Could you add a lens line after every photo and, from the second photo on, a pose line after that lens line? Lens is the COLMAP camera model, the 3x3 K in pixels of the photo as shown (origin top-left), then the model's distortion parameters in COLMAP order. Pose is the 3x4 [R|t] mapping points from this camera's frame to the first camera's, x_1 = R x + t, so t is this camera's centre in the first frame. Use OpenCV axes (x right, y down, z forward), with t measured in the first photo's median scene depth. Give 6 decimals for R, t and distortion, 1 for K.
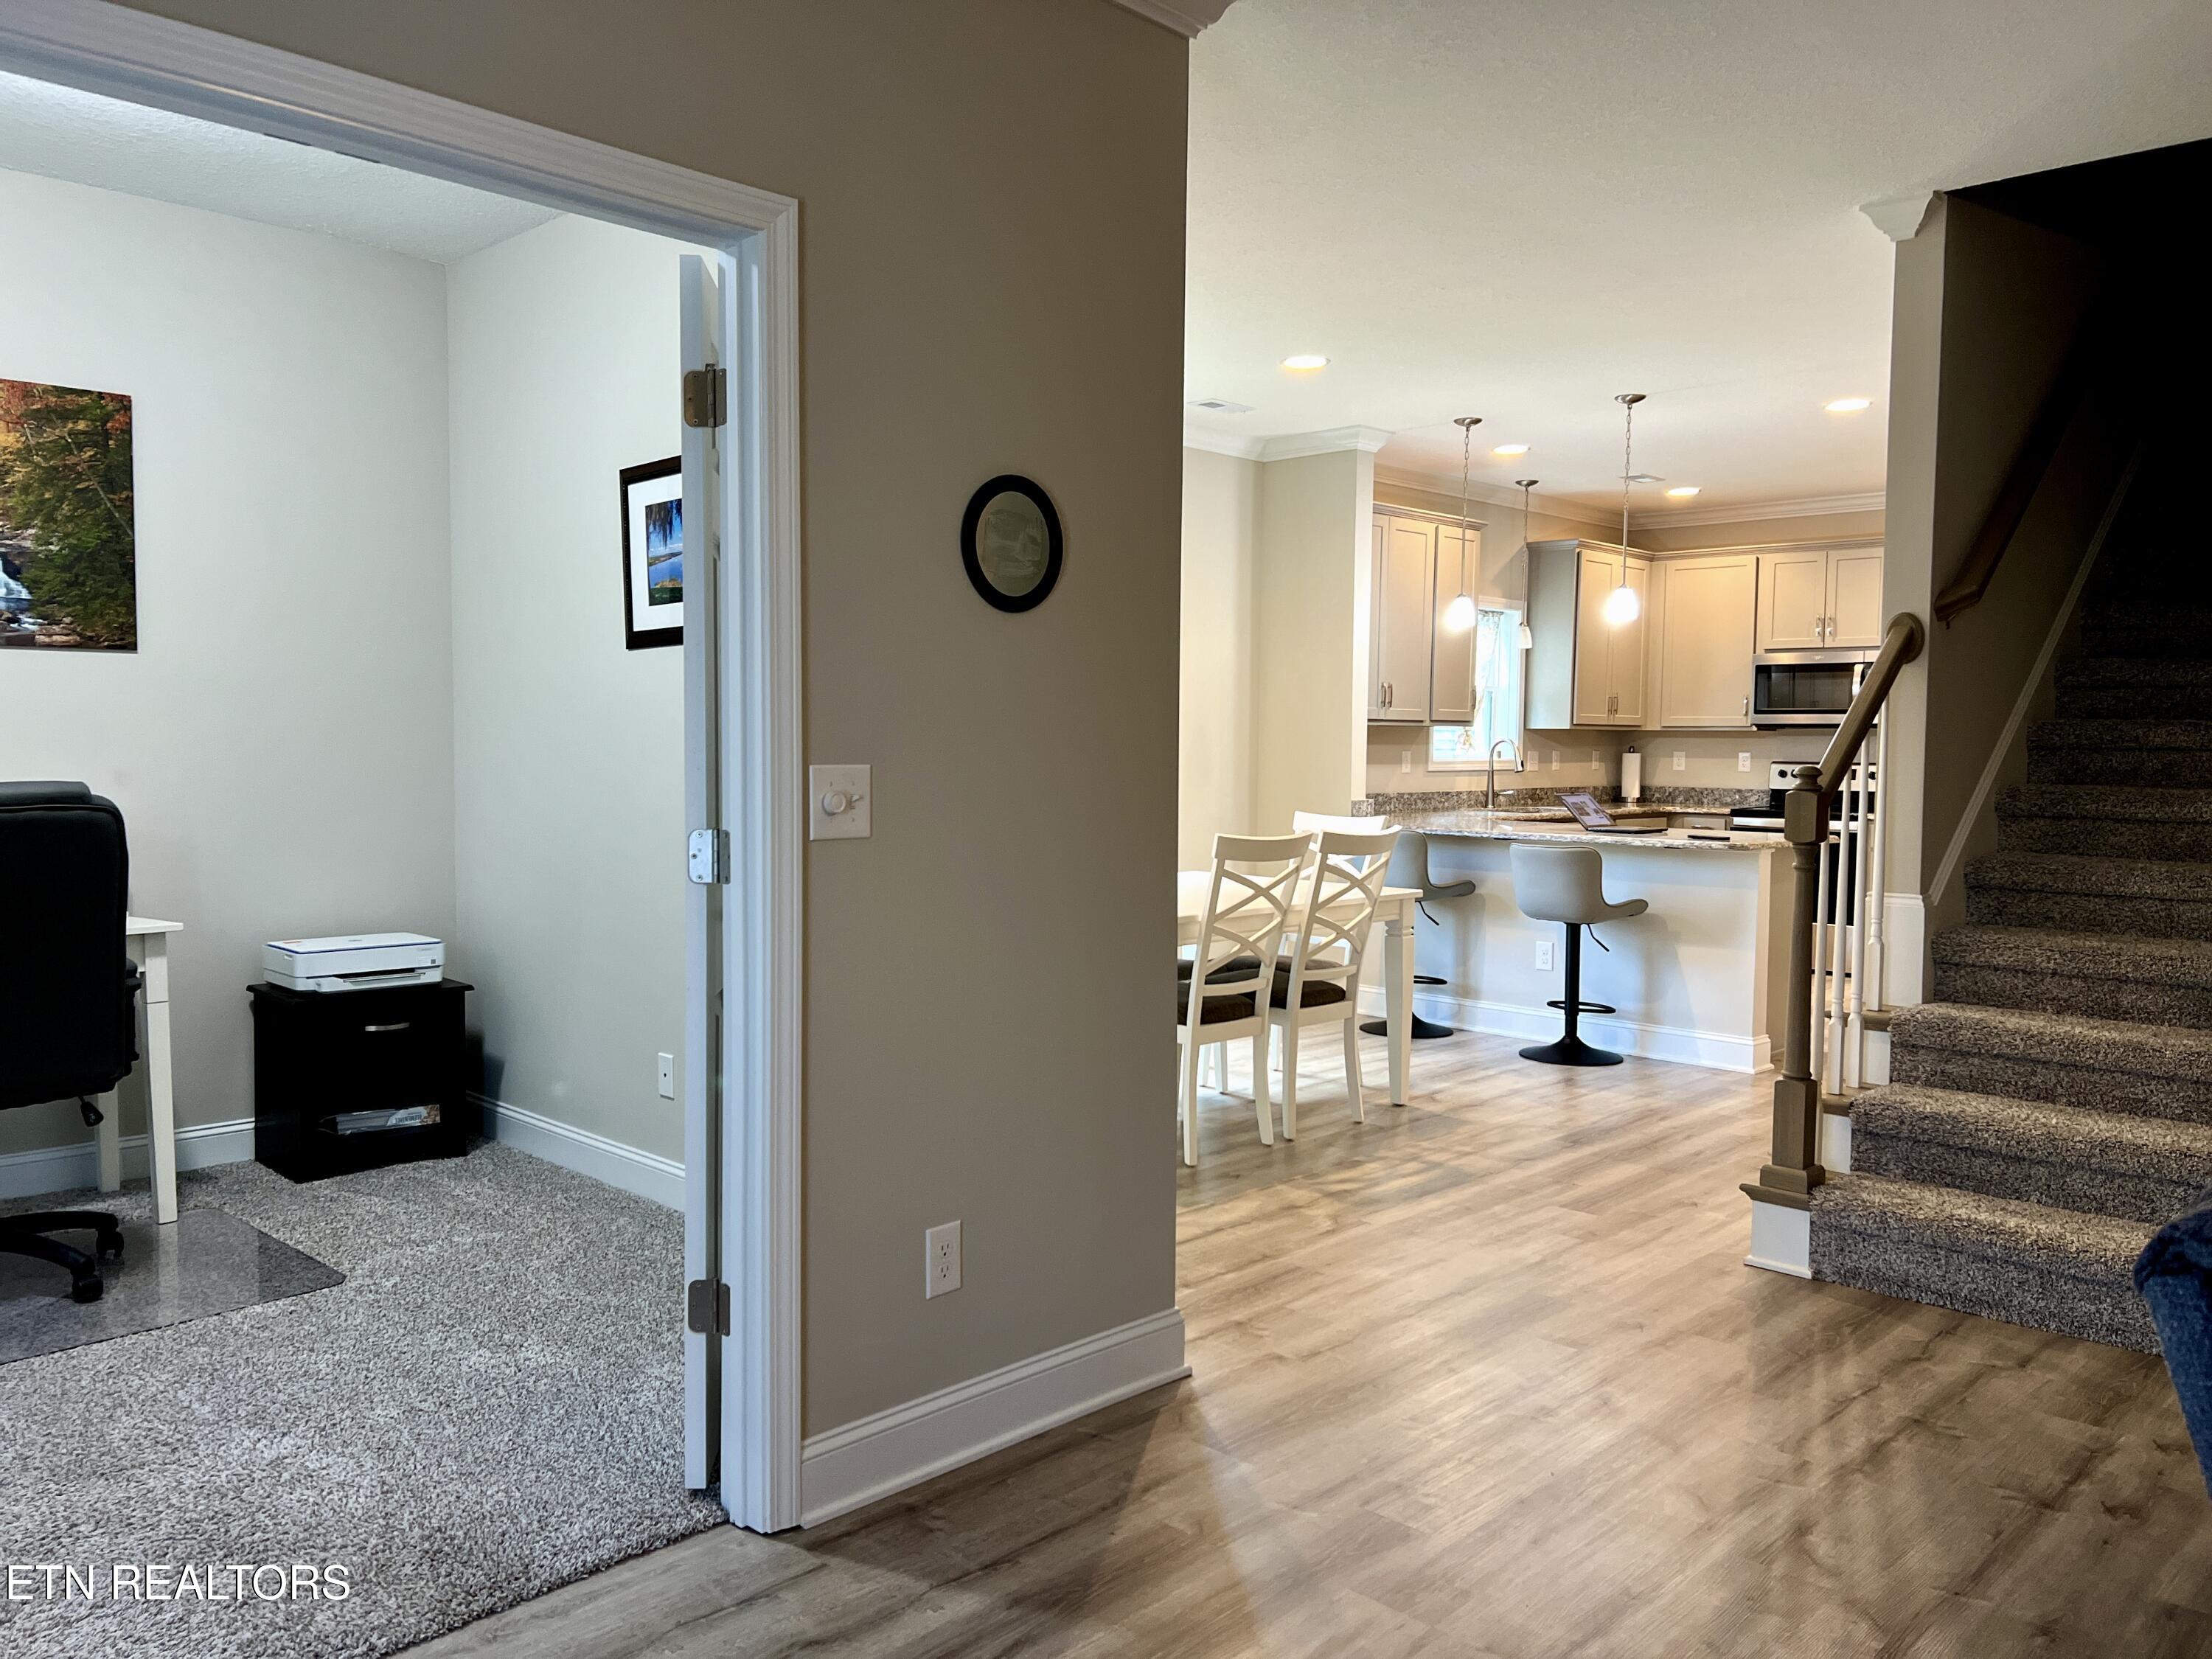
lens RADIAL K [[1672.2, 0, 1099.8], [0, 1672.2, 828.4], [0, 0, 1]] dist [0.051781, -0.055553]
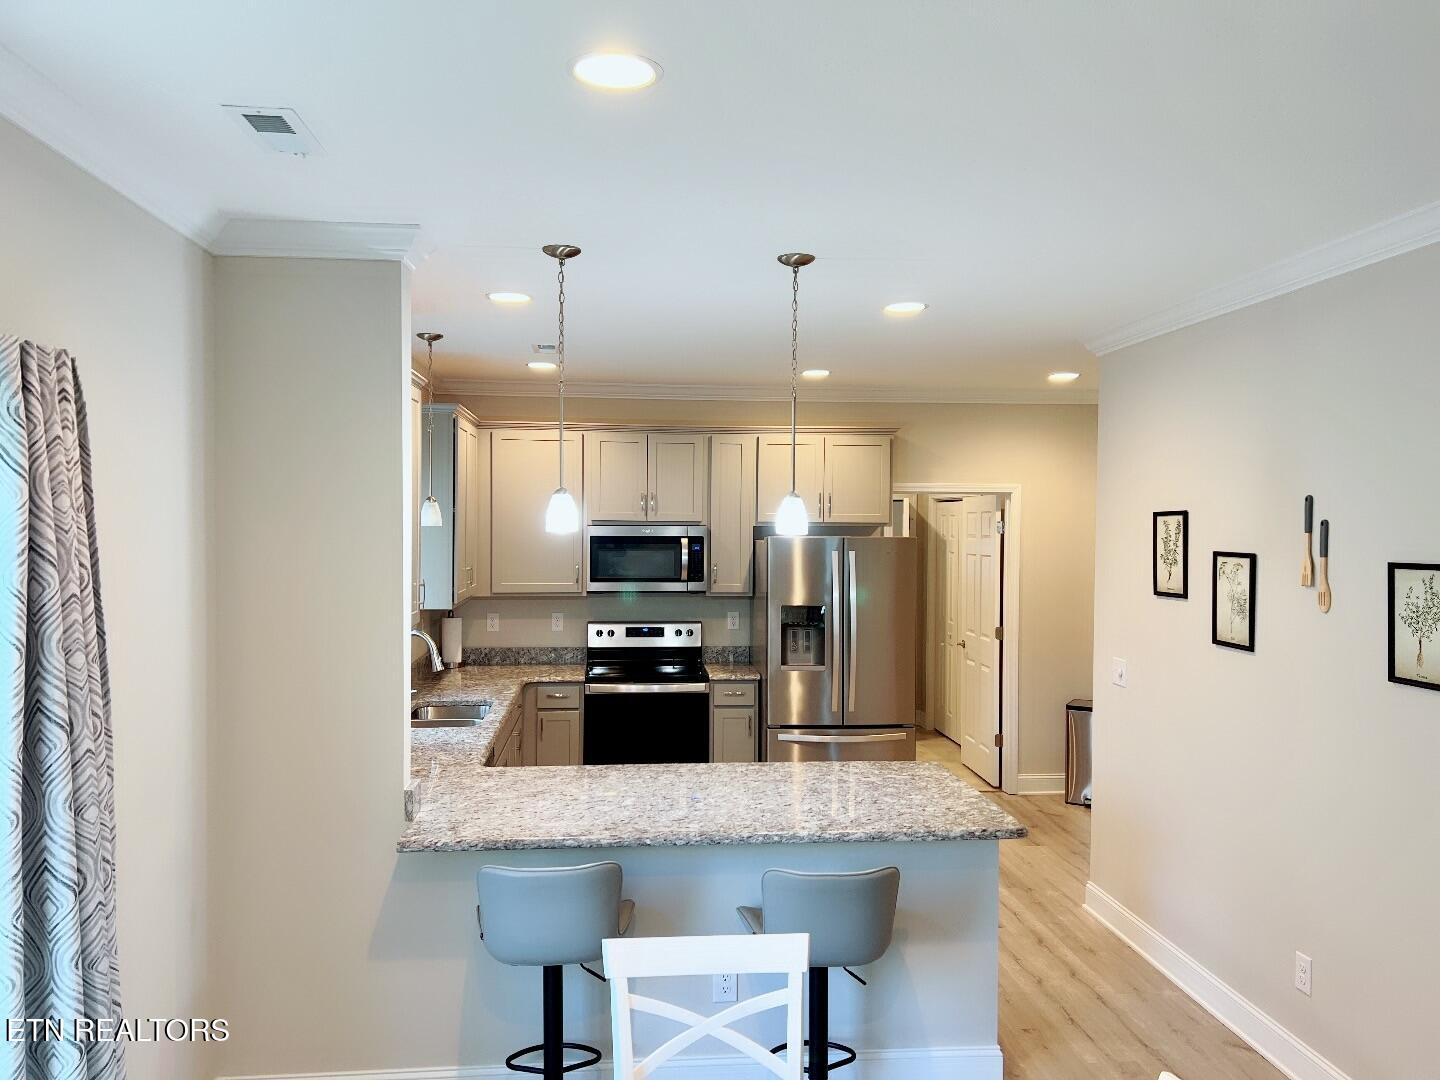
lens RADIAL K [[1088.6, 0, 759.8], [0, 1088.6, 544.1], [0, 0, 1]] dist [0.051781, -0.055553]
pose [[0.650393, -0.020418, 0.759324, -0.082828], [0.042331, 0.999059, -0.009393, -0.106375], [-0.758418, 0.038252, 0.650645, 0.621972]]
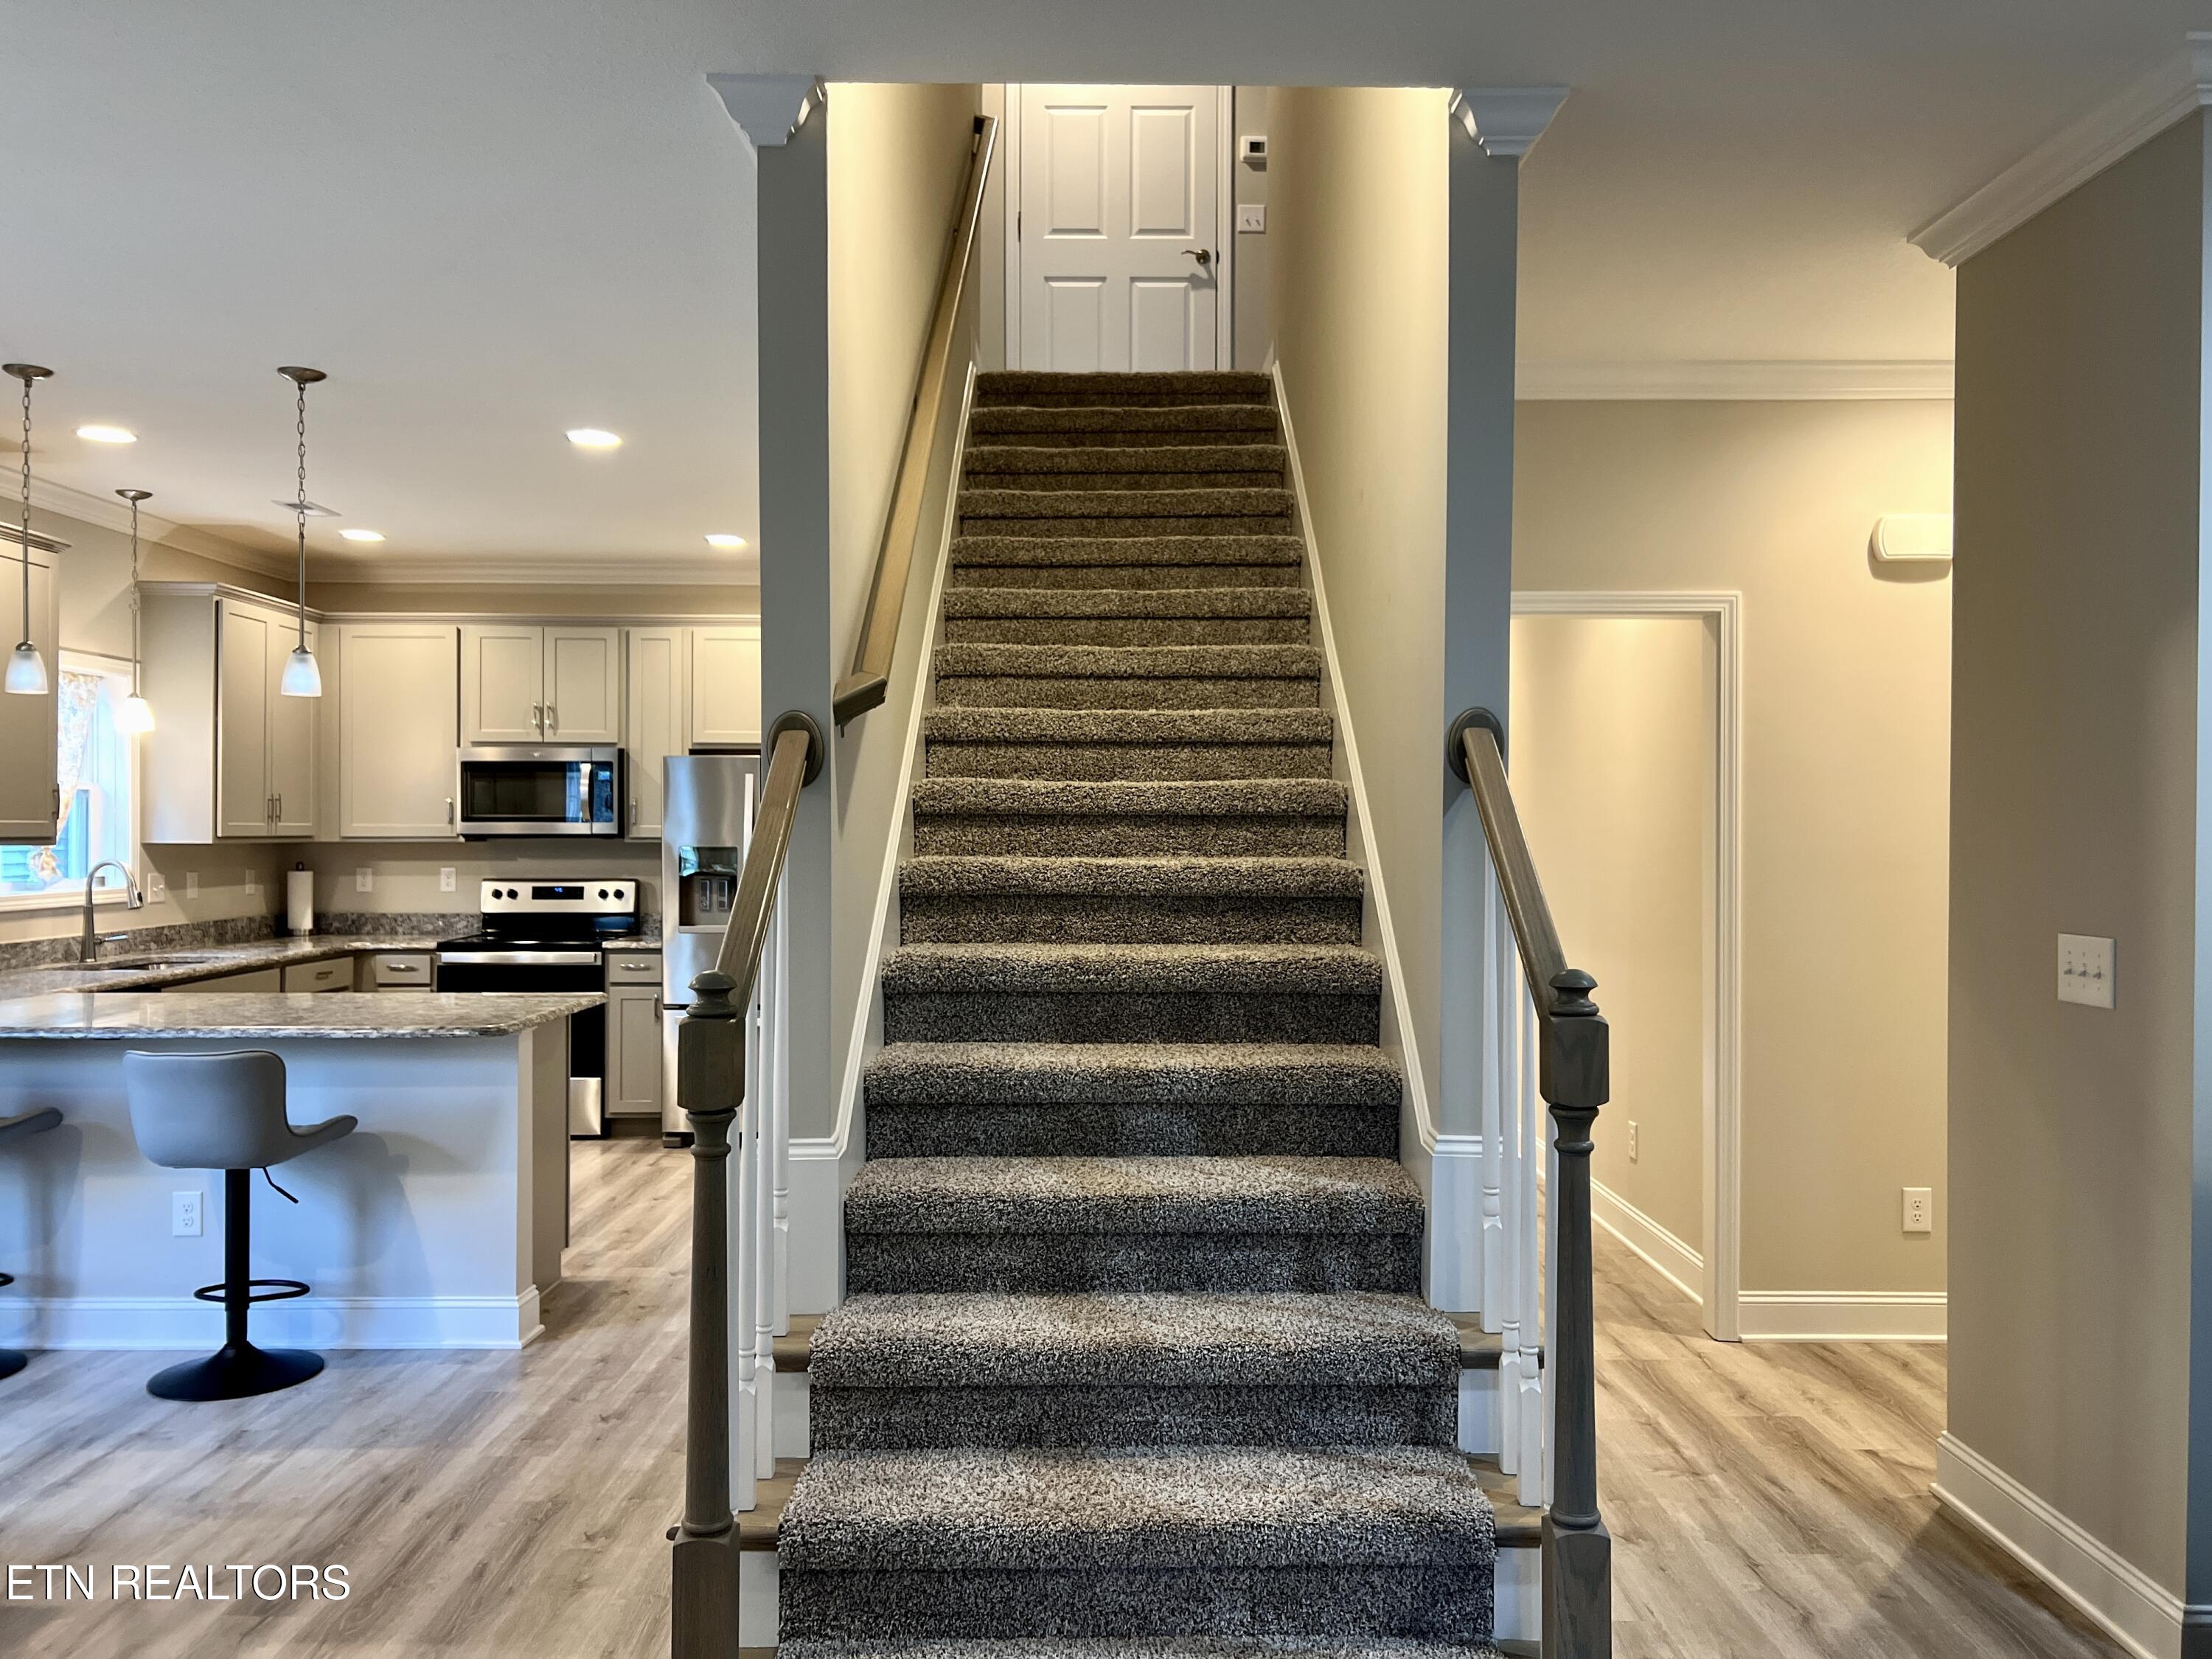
lens RADIAL K [[1672.2, 0, 1111.3], [0, 1672.2, 836.4], [0, 0, 1]] dist [0.051781, -0.055553]
pose [[0.718051, -0.013203, 0.695865, 0.067155], [0.043813, 0.998695, -0.026261, -0.034406], [-0.694610, 0.049345, 0.717692, 0.271204]]
